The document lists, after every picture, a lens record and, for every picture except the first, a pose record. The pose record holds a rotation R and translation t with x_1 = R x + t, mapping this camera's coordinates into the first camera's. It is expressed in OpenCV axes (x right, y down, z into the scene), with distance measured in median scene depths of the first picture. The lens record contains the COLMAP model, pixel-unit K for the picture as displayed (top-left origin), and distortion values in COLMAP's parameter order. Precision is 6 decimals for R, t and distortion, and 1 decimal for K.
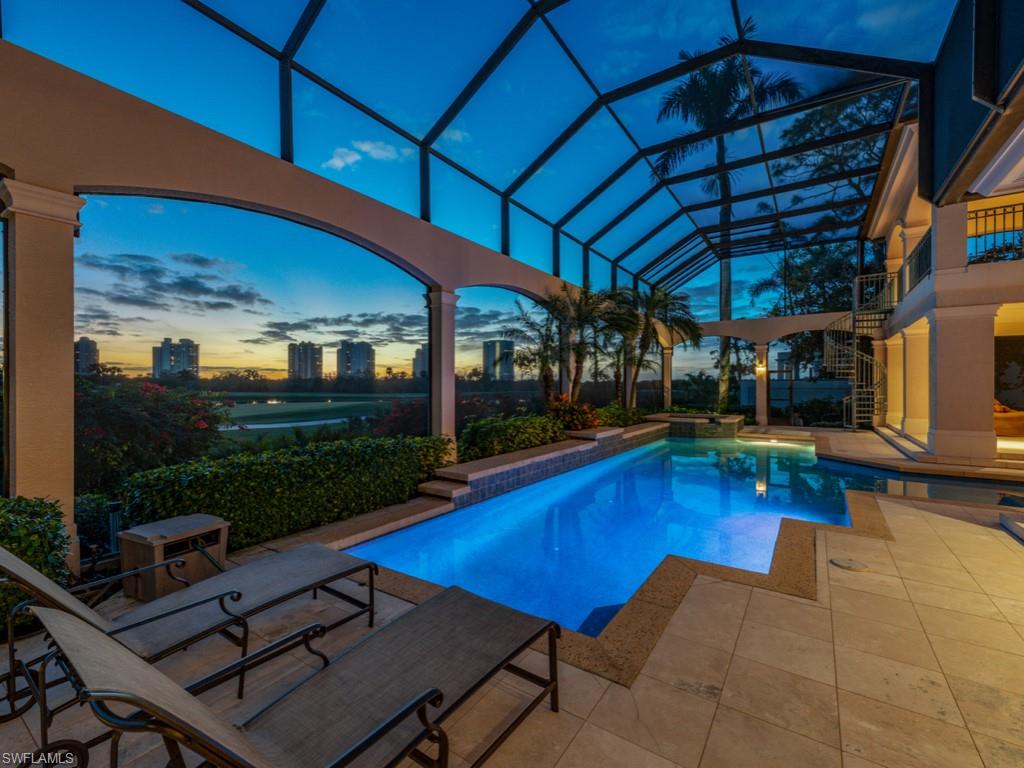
lens RADIAL K [[446.1, 0, 512.1], [0, 446.1, 389.6], [0, 0, 1]] dist [0.004249, -0.000275]
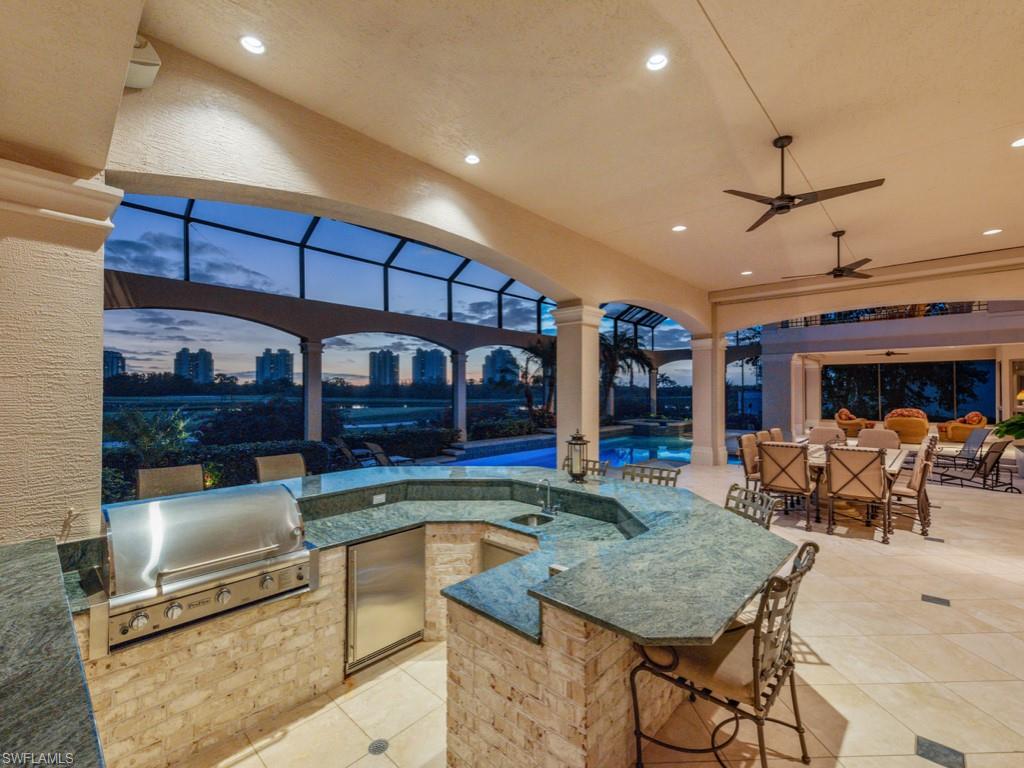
lens RADIAL K [[446.1, 0, 508.2], [0, 446.1, 386.9], [0, 0, 1]] dist [0.004249, -0.000275]
pose [[0.986826, -0.002159, -0.161769, 0.024579], [-0.000786, 0.999835, -0.018141, -0.002790], [0.161782, 0.018030, 0.986662, -0.058465]]
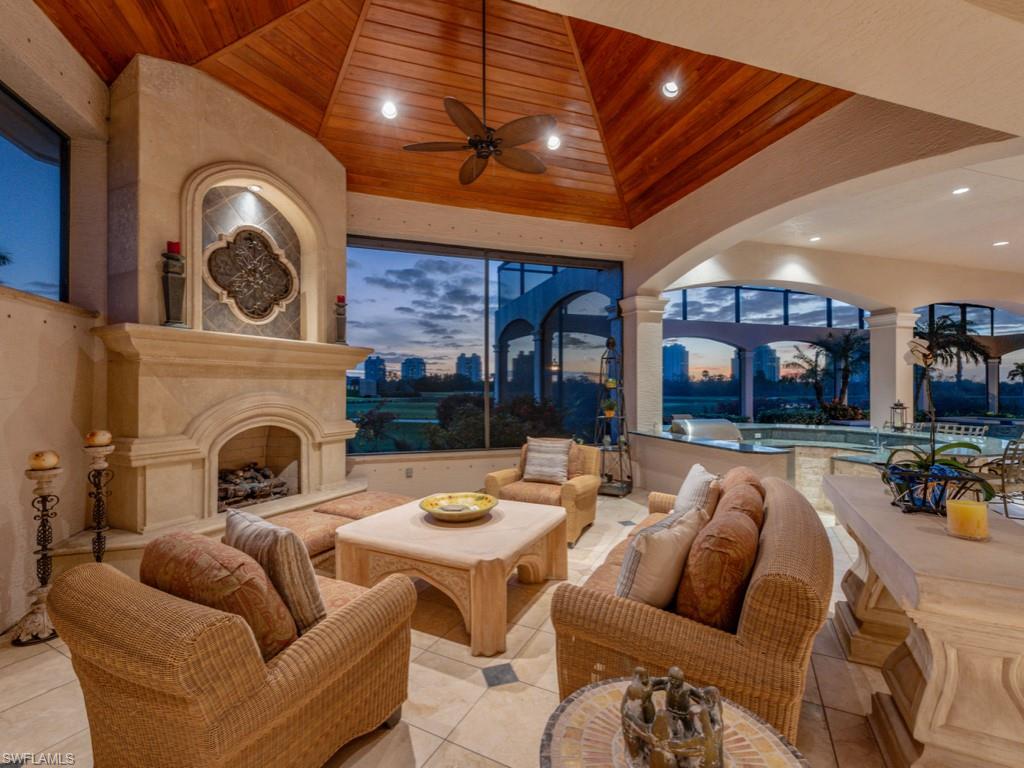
lens RADIAL K [[446.1, 0, 506.3], [0, 446.1, 388.3], [0, 0, 1]] dist [0.004249, -0.000275]
pose [[0.773710, -0.000350, -0.633540, 0.021764], [-0.005396, 0.999960, -0.007141, -0.000880], [0.633517, 0.008944, 0.773677, -0.097845]]
